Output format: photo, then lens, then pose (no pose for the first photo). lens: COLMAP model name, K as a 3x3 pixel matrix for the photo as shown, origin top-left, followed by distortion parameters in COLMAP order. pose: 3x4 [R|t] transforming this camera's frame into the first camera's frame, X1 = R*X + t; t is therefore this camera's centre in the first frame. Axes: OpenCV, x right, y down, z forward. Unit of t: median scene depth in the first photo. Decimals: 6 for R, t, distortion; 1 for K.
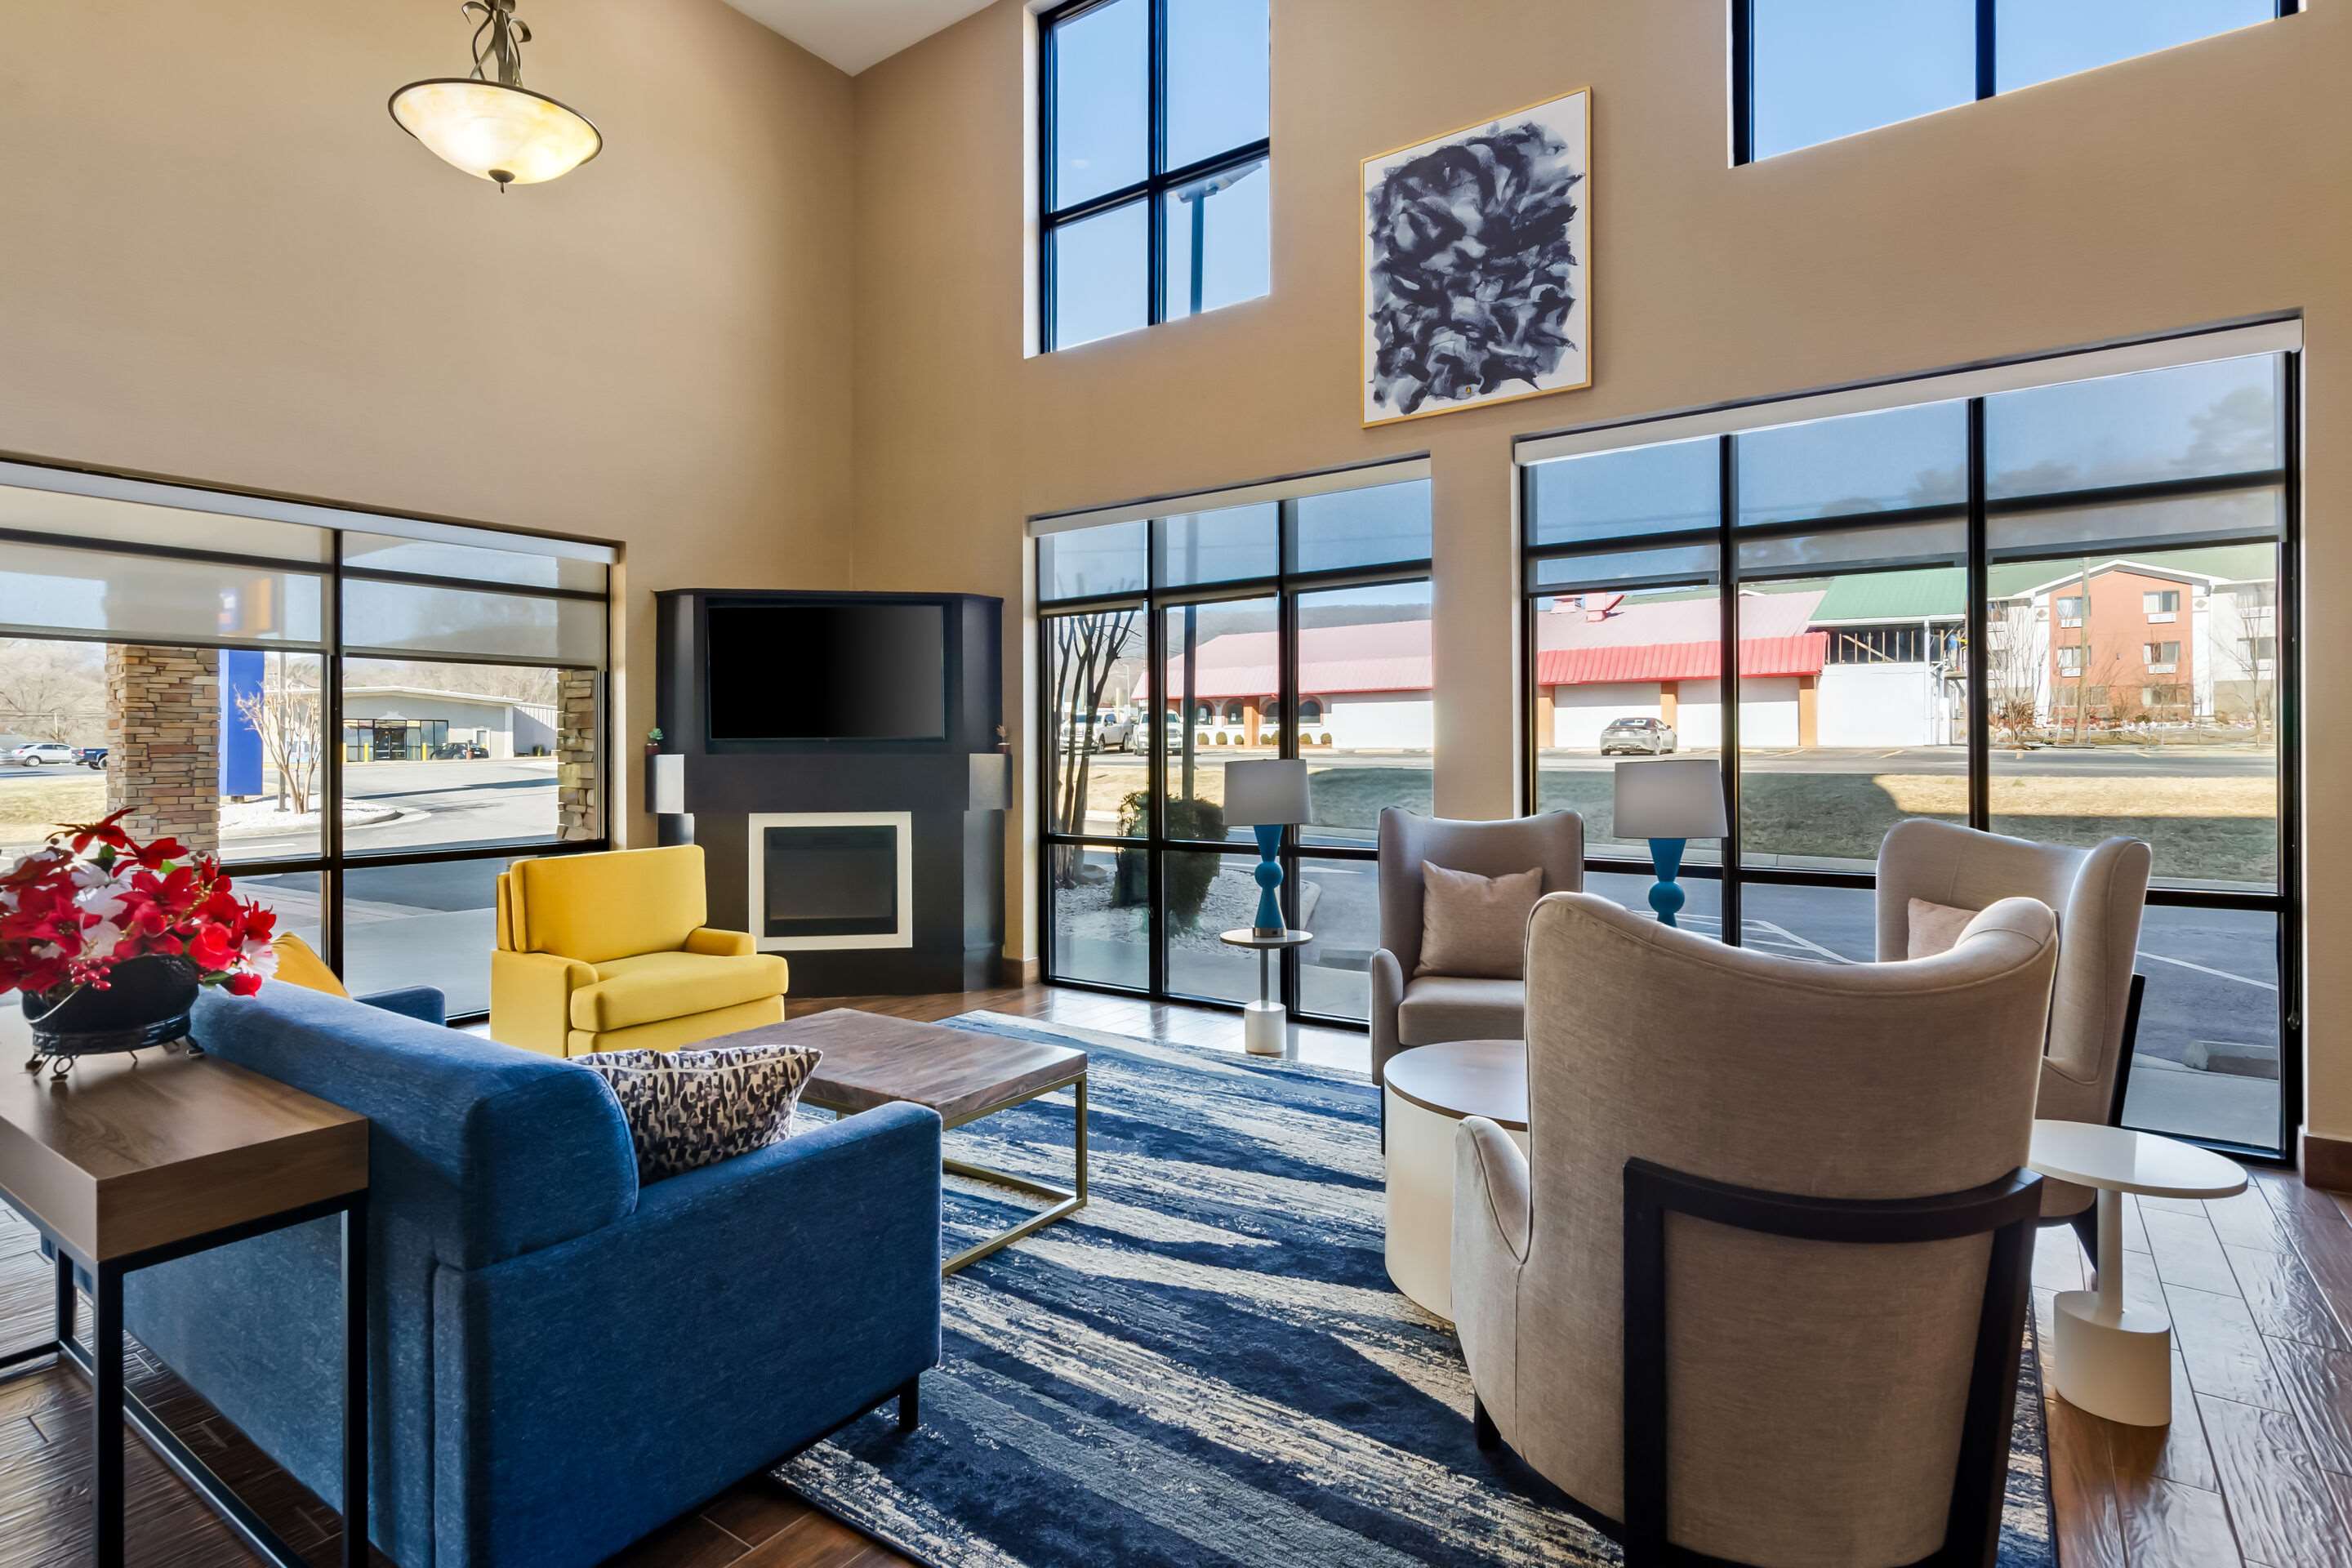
lens RADIAL K [[1162.6, 0, 1173.1], [0, 1162.6, 765.3], [0, 0, 1]] dist [0.003438, -0.000321]
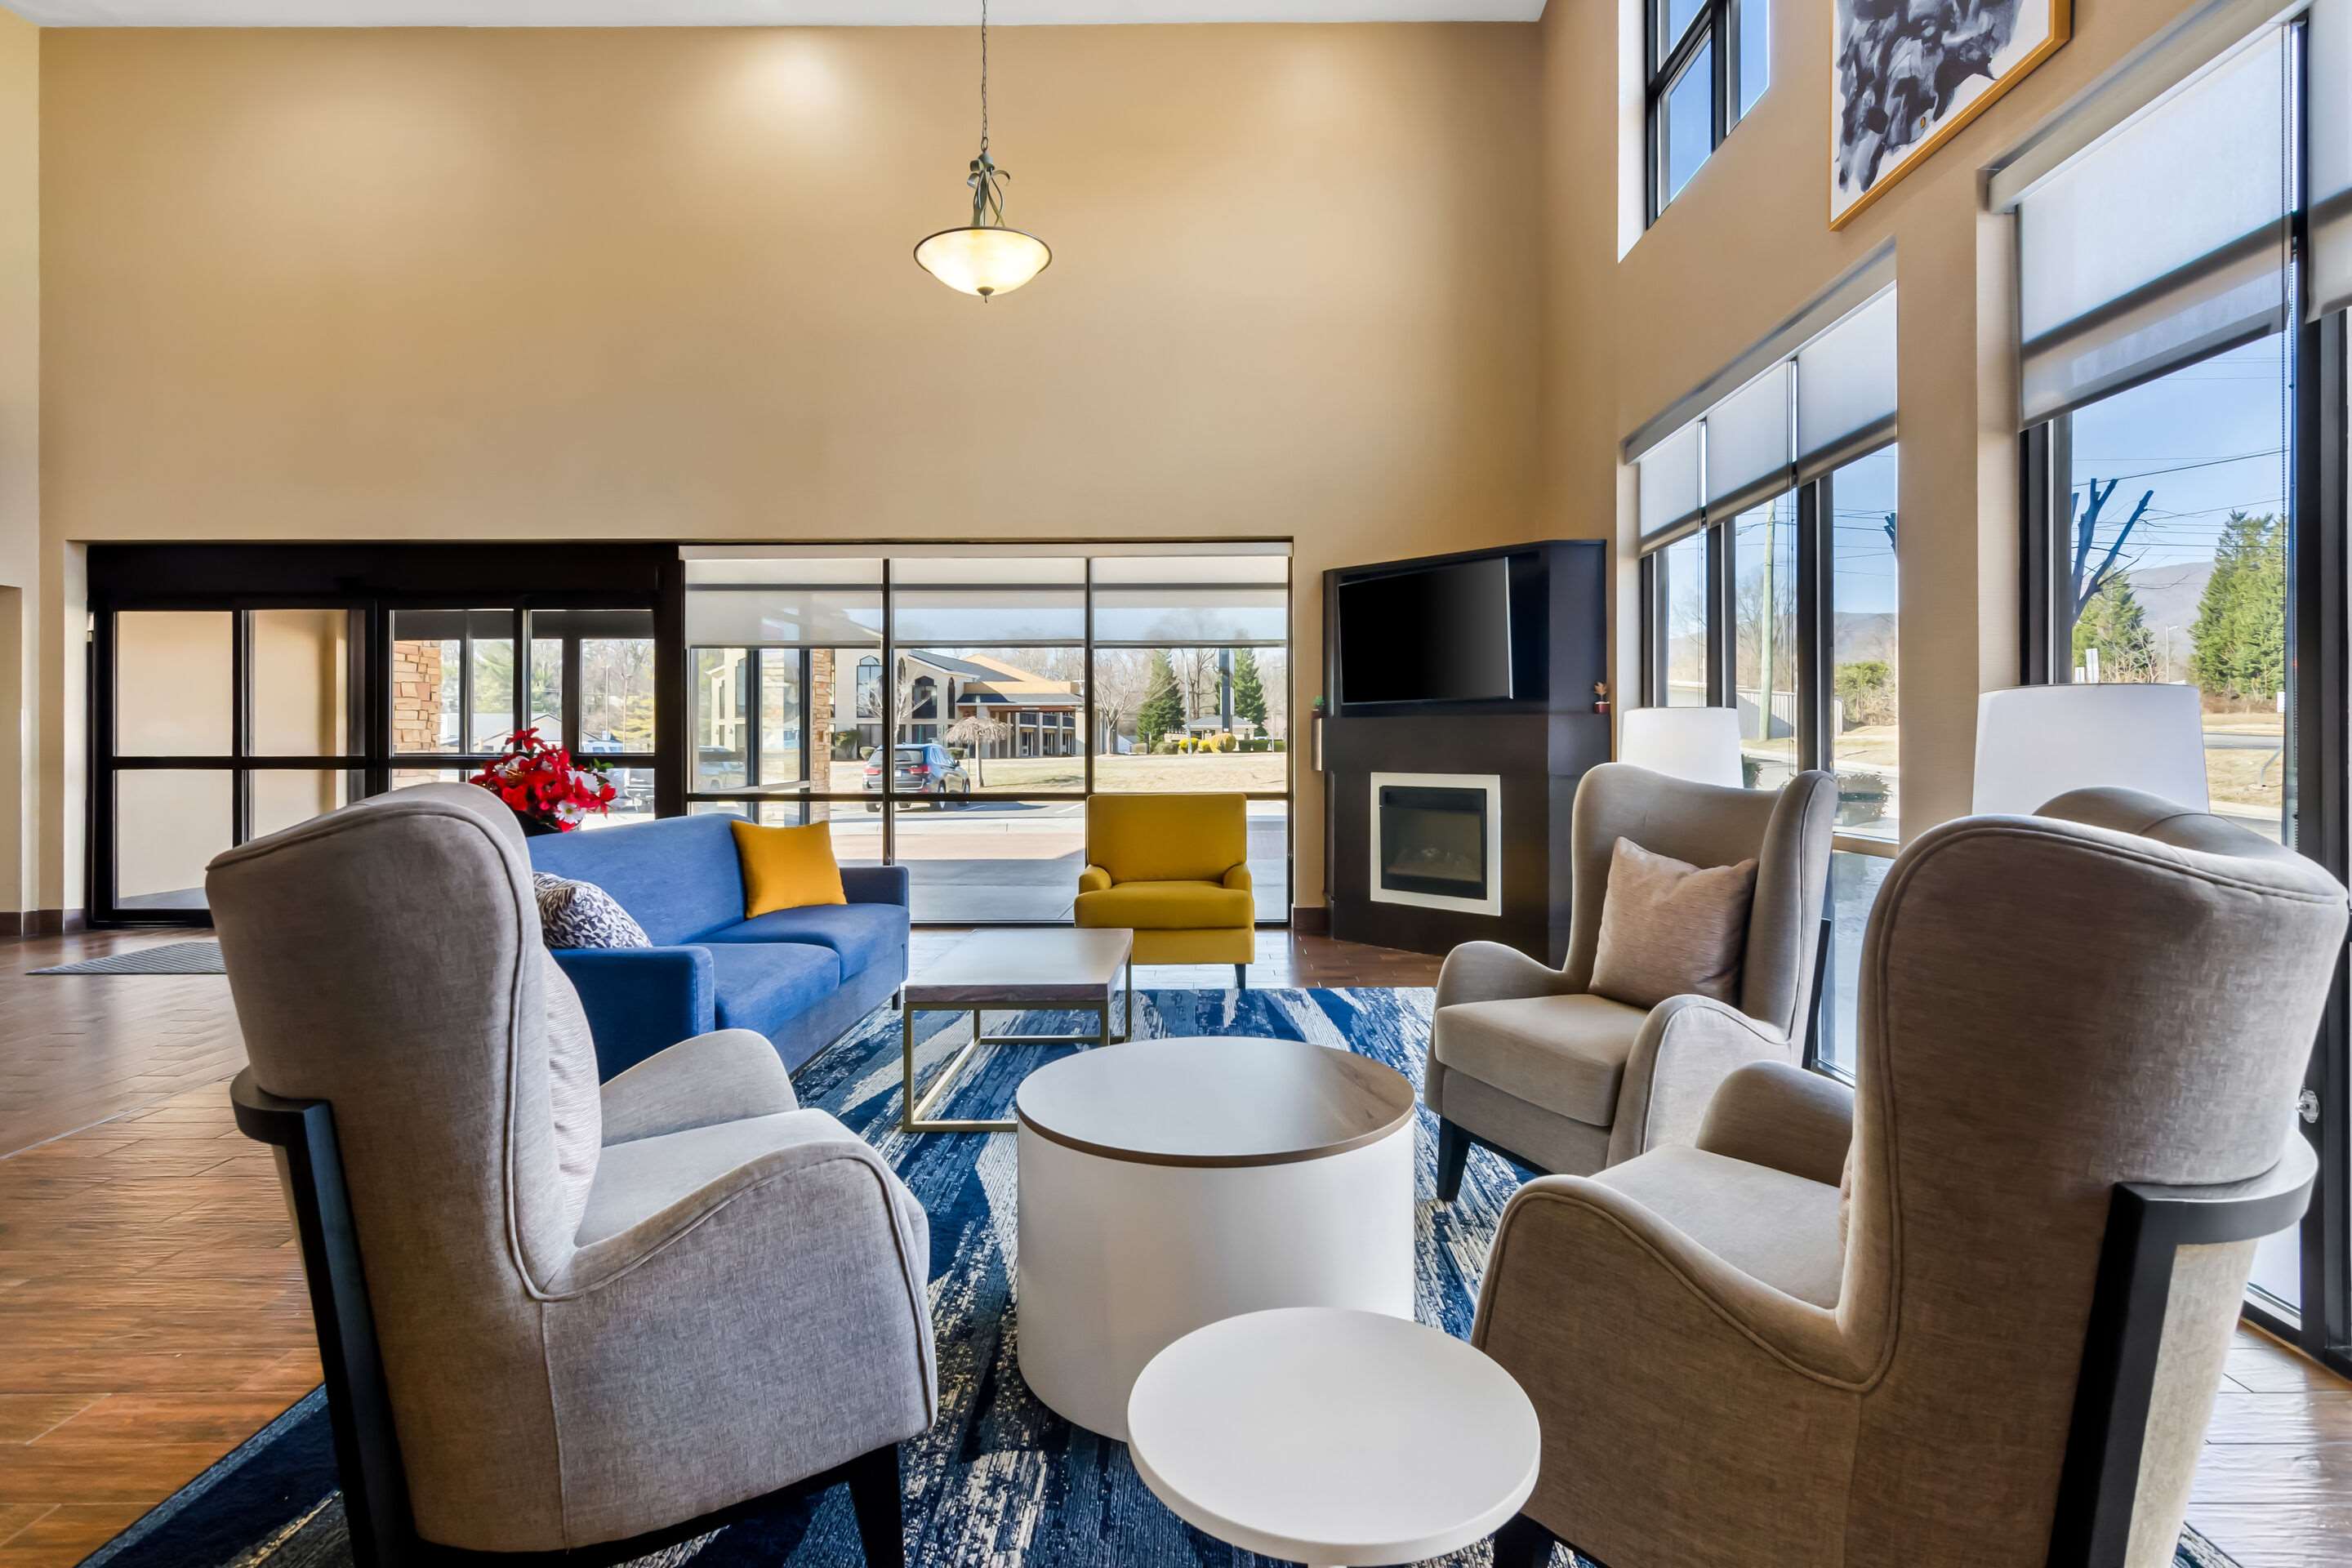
lens RADIAL K [[1162.6, 0, 1172.2], [0, 1162.6, 734.7], [0, 0, 1]] dist [0.003438, -0.000321]
pose [[0.587497, -0.001398, -0.809225, 0.509566], [-0.010970, 0.999893, -0.009691, 0.024374], [0.809152, 0.014570, 0.587418, 0.283615]]
